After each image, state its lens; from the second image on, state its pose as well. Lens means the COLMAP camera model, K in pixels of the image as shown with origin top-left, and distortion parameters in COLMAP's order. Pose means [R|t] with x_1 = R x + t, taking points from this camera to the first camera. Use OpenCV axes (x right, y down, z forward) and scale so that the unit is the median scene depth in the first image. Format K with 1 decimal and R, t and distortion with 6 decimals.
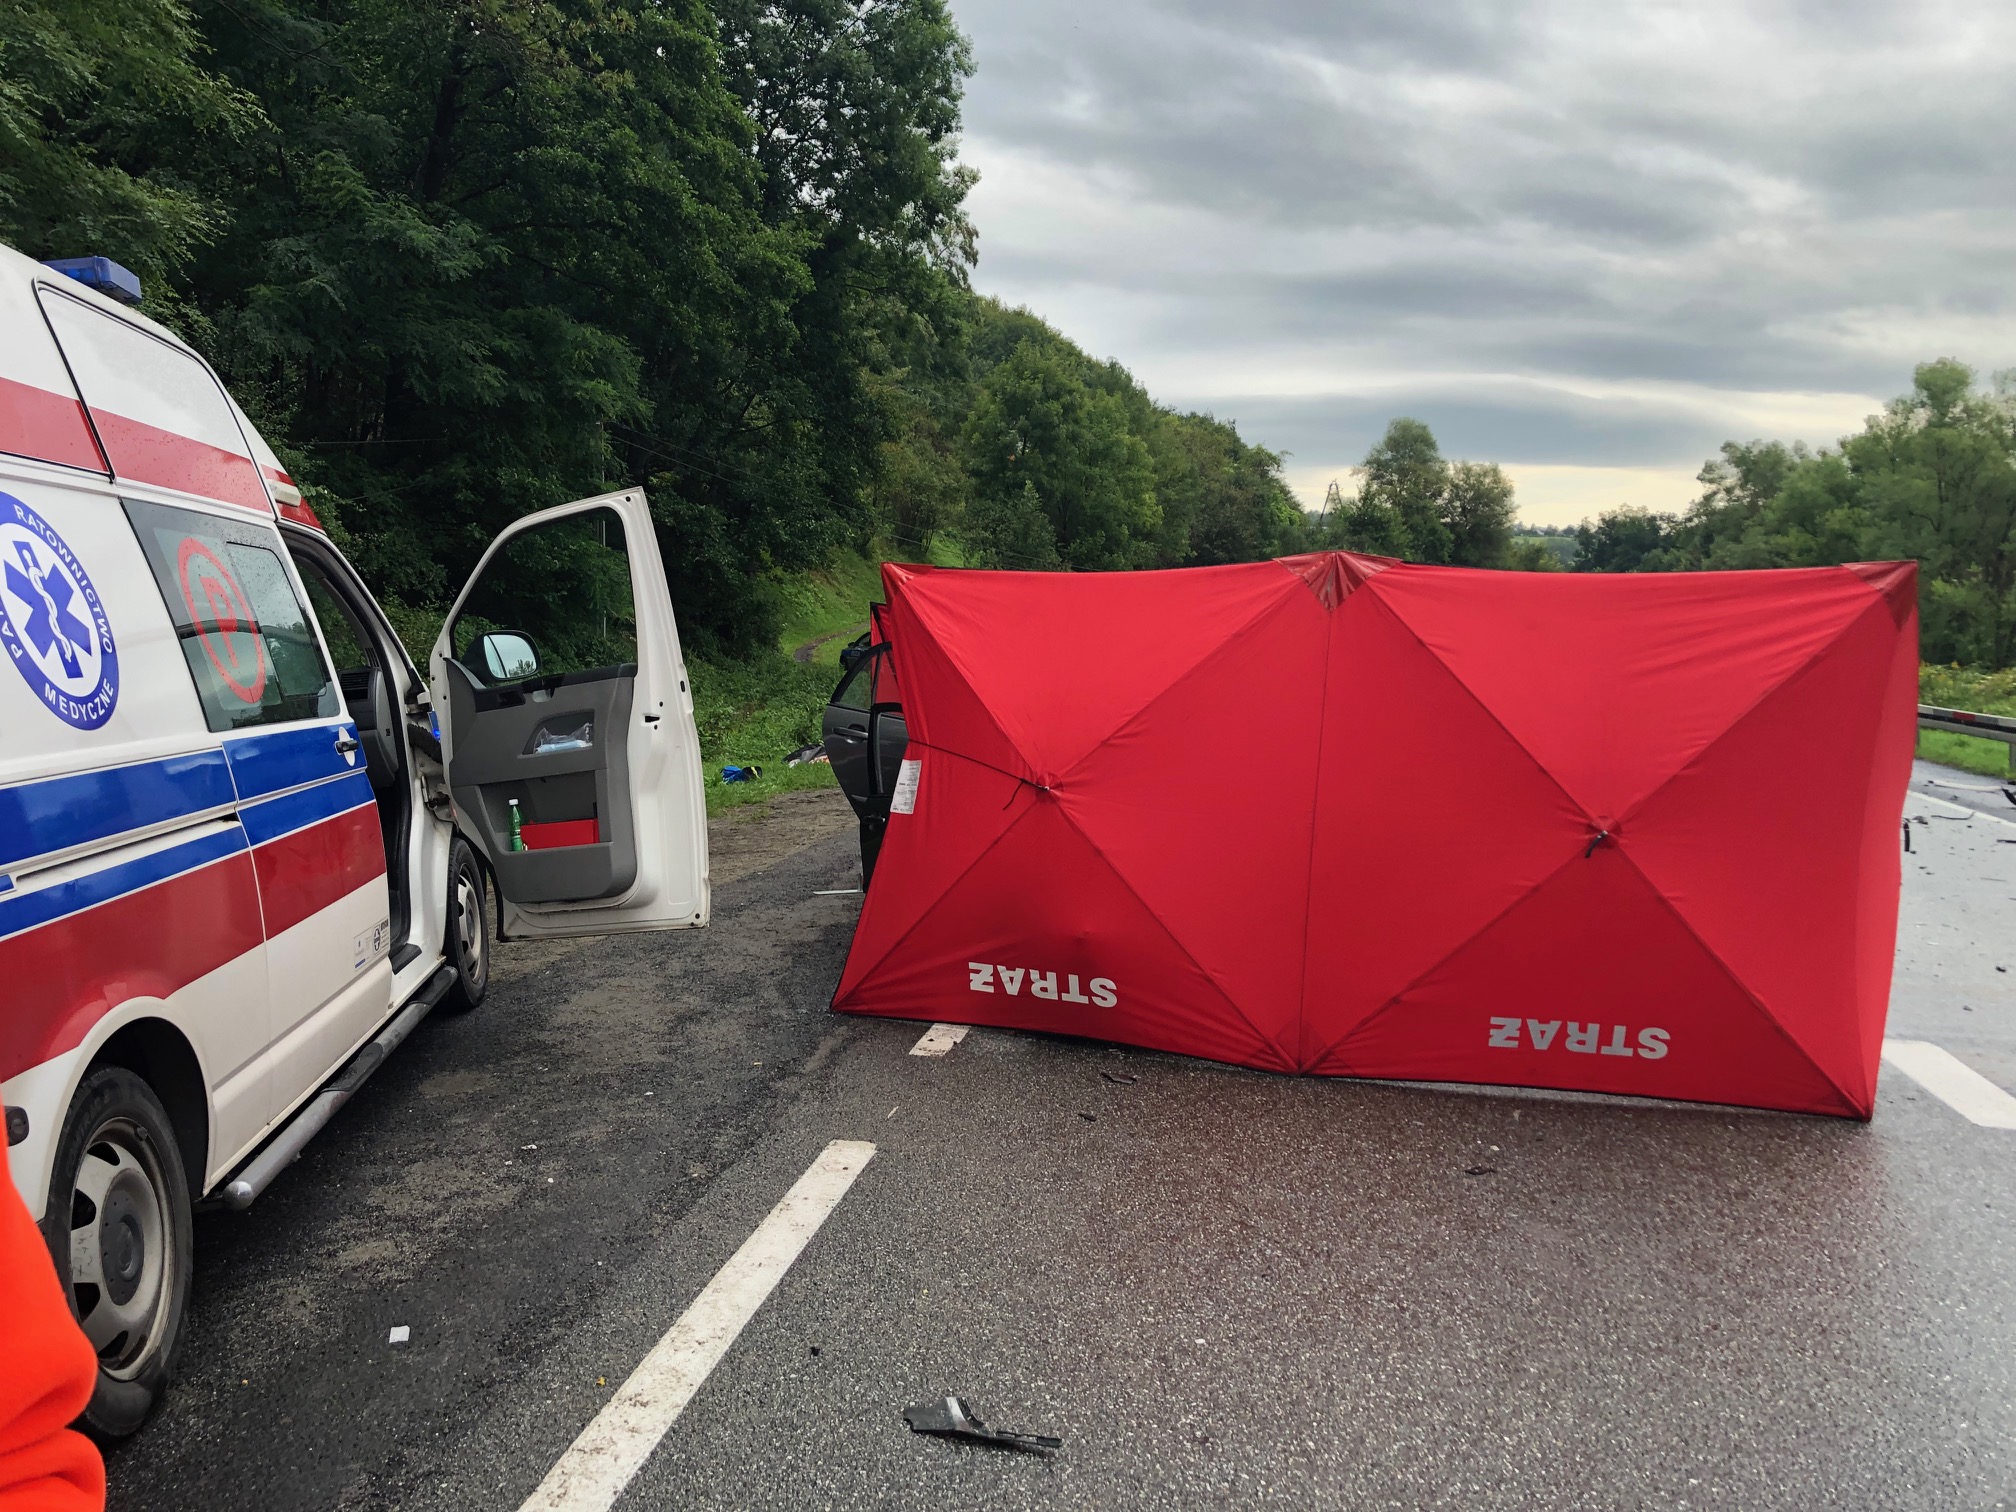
lens RADIAL K [[1679.3, 0, 1017.8], [0, 1679.3, 749.2], [0, 0, 1]] dist [0.026813, -0.006304]
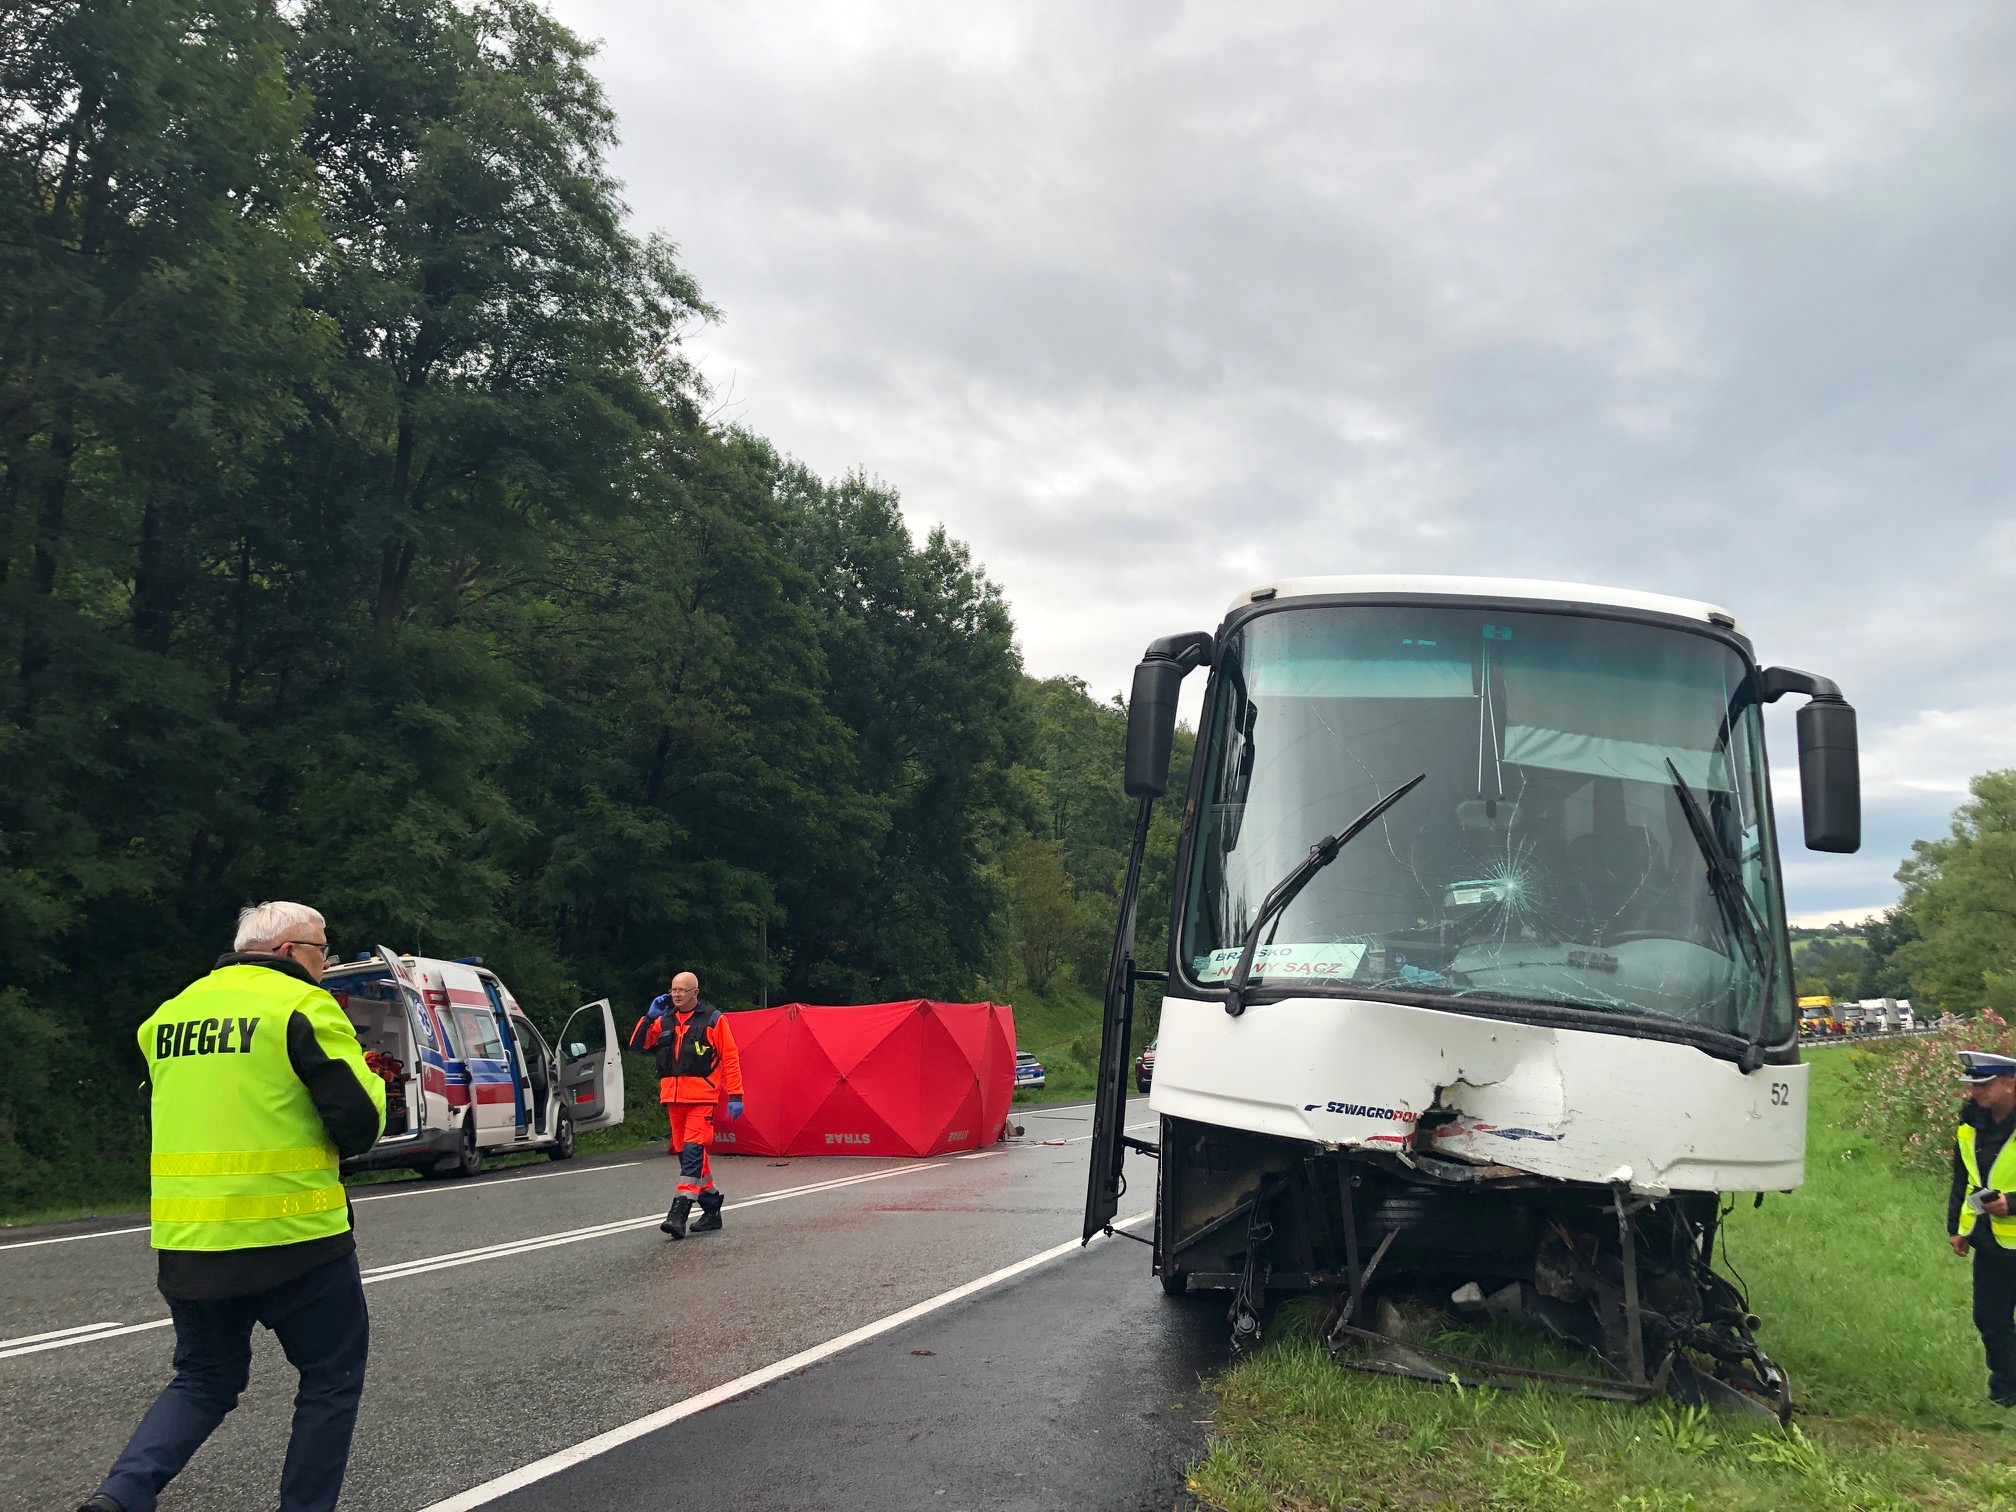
lens RADIAL K [[1703.8, 0, 1015.4], [0, 1703.8, 729.6], [0, 0, 1]] dist [0.067514, -0.004890]
pose [[0.983852, -0.079704, -0.160258, 0.064698], [0.034748, 0.963396, -0.265821, 0.015146], [0.175579, 0.255960, 0.950609, -0.126996]]
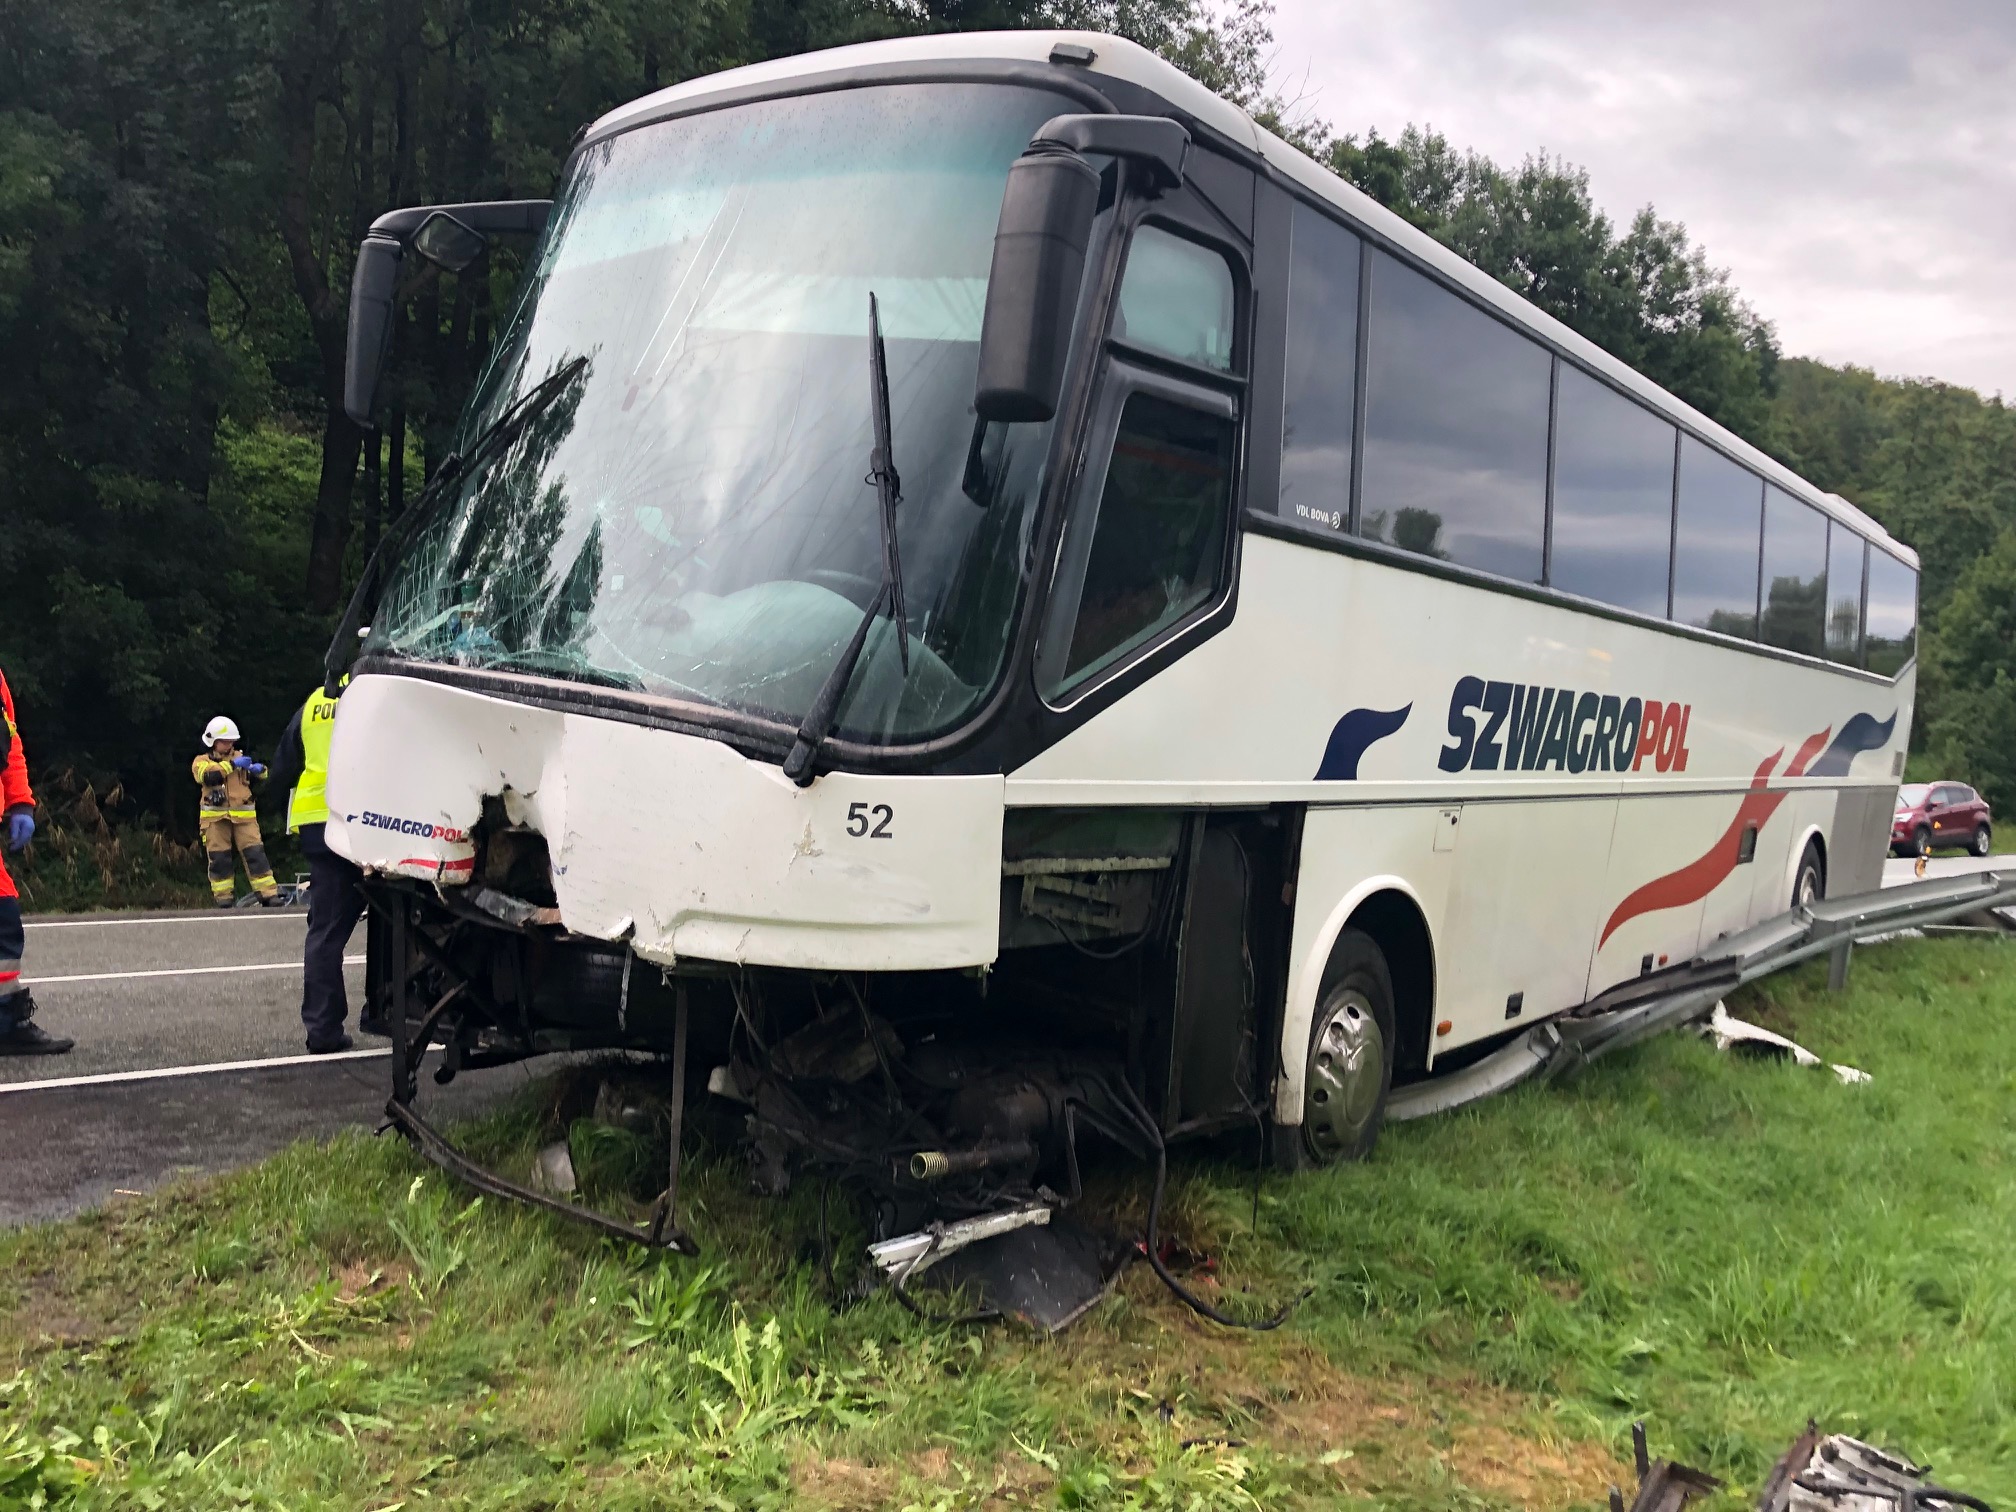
lens RADIAL K [[1679.3, 0, 1017.8], [0, 1679.3, 749.2], [0, 0, 1]] dist [0.026813, -0.006304]
pose [[0.774397, -0.035659, -0.631694, 0.103868], [-0.044819, 0.992811, -0.110987, 0.014652], [0.631111, 0.114260, 0.767231, -0.089310]]
